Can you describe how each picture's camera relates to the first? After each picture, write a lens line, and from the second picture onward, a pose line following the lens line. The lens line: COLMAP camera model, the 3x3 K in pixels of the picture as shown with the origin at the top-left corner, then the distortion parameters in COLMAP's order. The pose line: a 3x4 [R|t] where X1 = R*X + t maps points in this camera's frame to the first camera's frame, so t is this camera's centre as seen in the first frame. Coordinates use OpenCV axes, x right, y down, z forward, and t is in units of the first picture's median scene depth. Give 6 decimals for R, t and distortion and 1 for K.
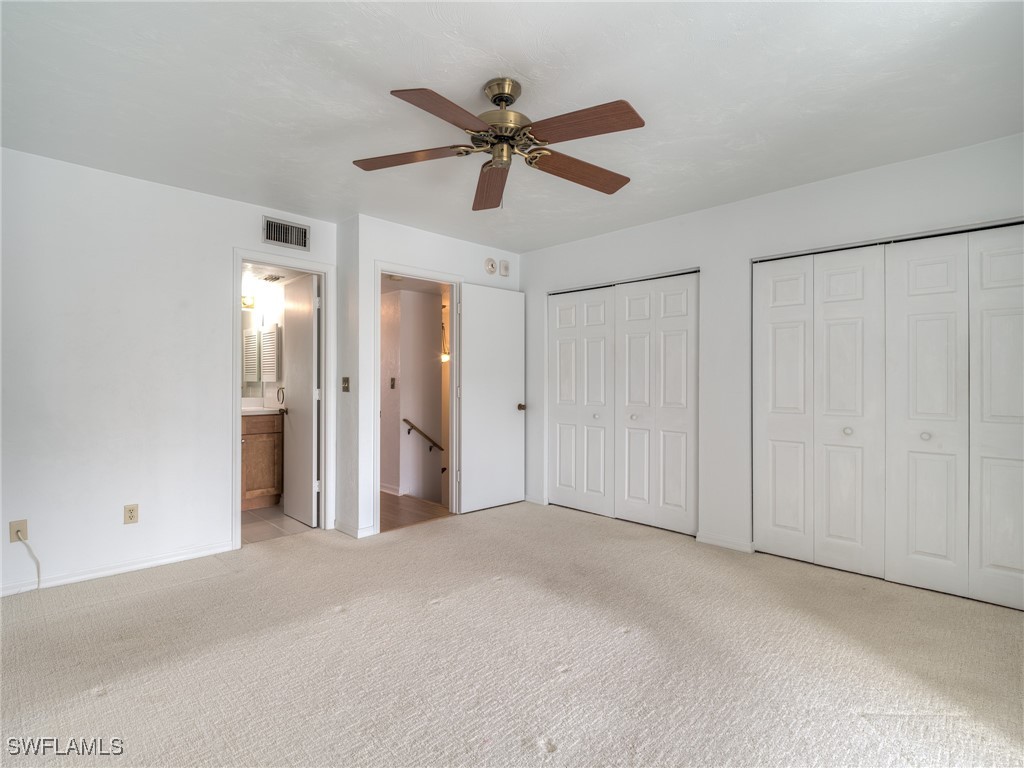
lens RADIAL K [[508.8, 0, 512.0], [0, 508.8, 384.0], [0, 0, 1]] dist [0.001619, 0.000339]
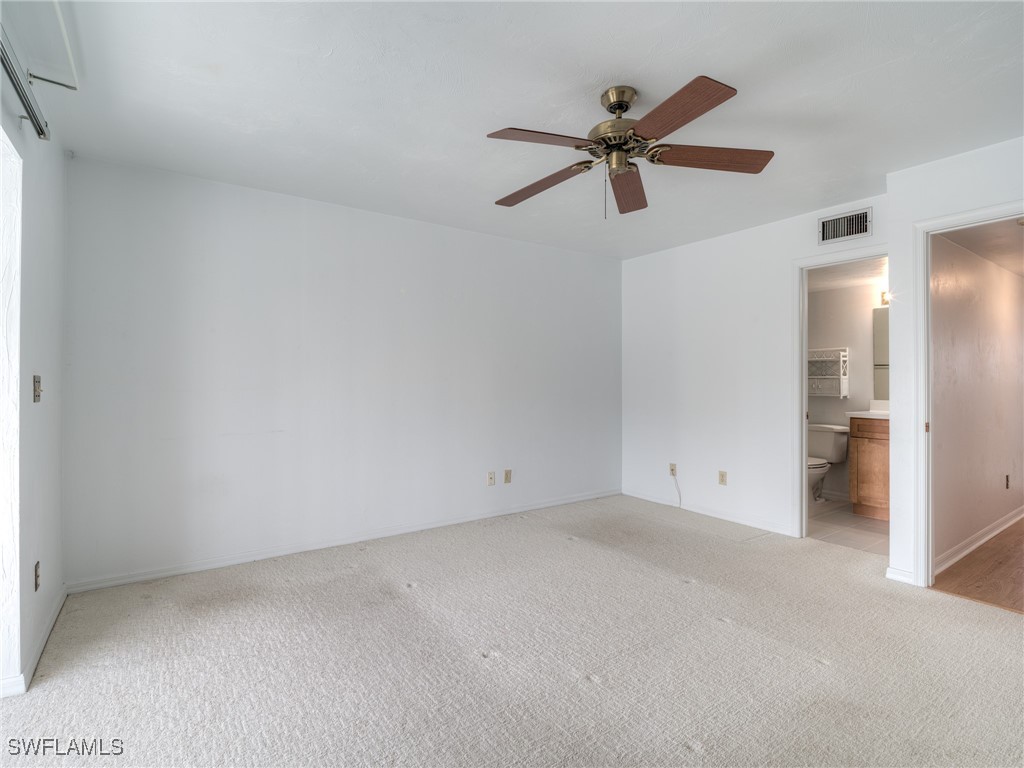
lens RADIAL K [[508.8, 0, 512.0], [0, 508.8, 384.0], [0, 0, 1]] dist [0.001619, 0.000339]
pose [[-0.179156, 0.001038, -0.983820, 0.779627], [-0.006653, 0.999975, 0.002267, -0.000961], [0.983798, 0.006952, -0.179144, 0.733447]]
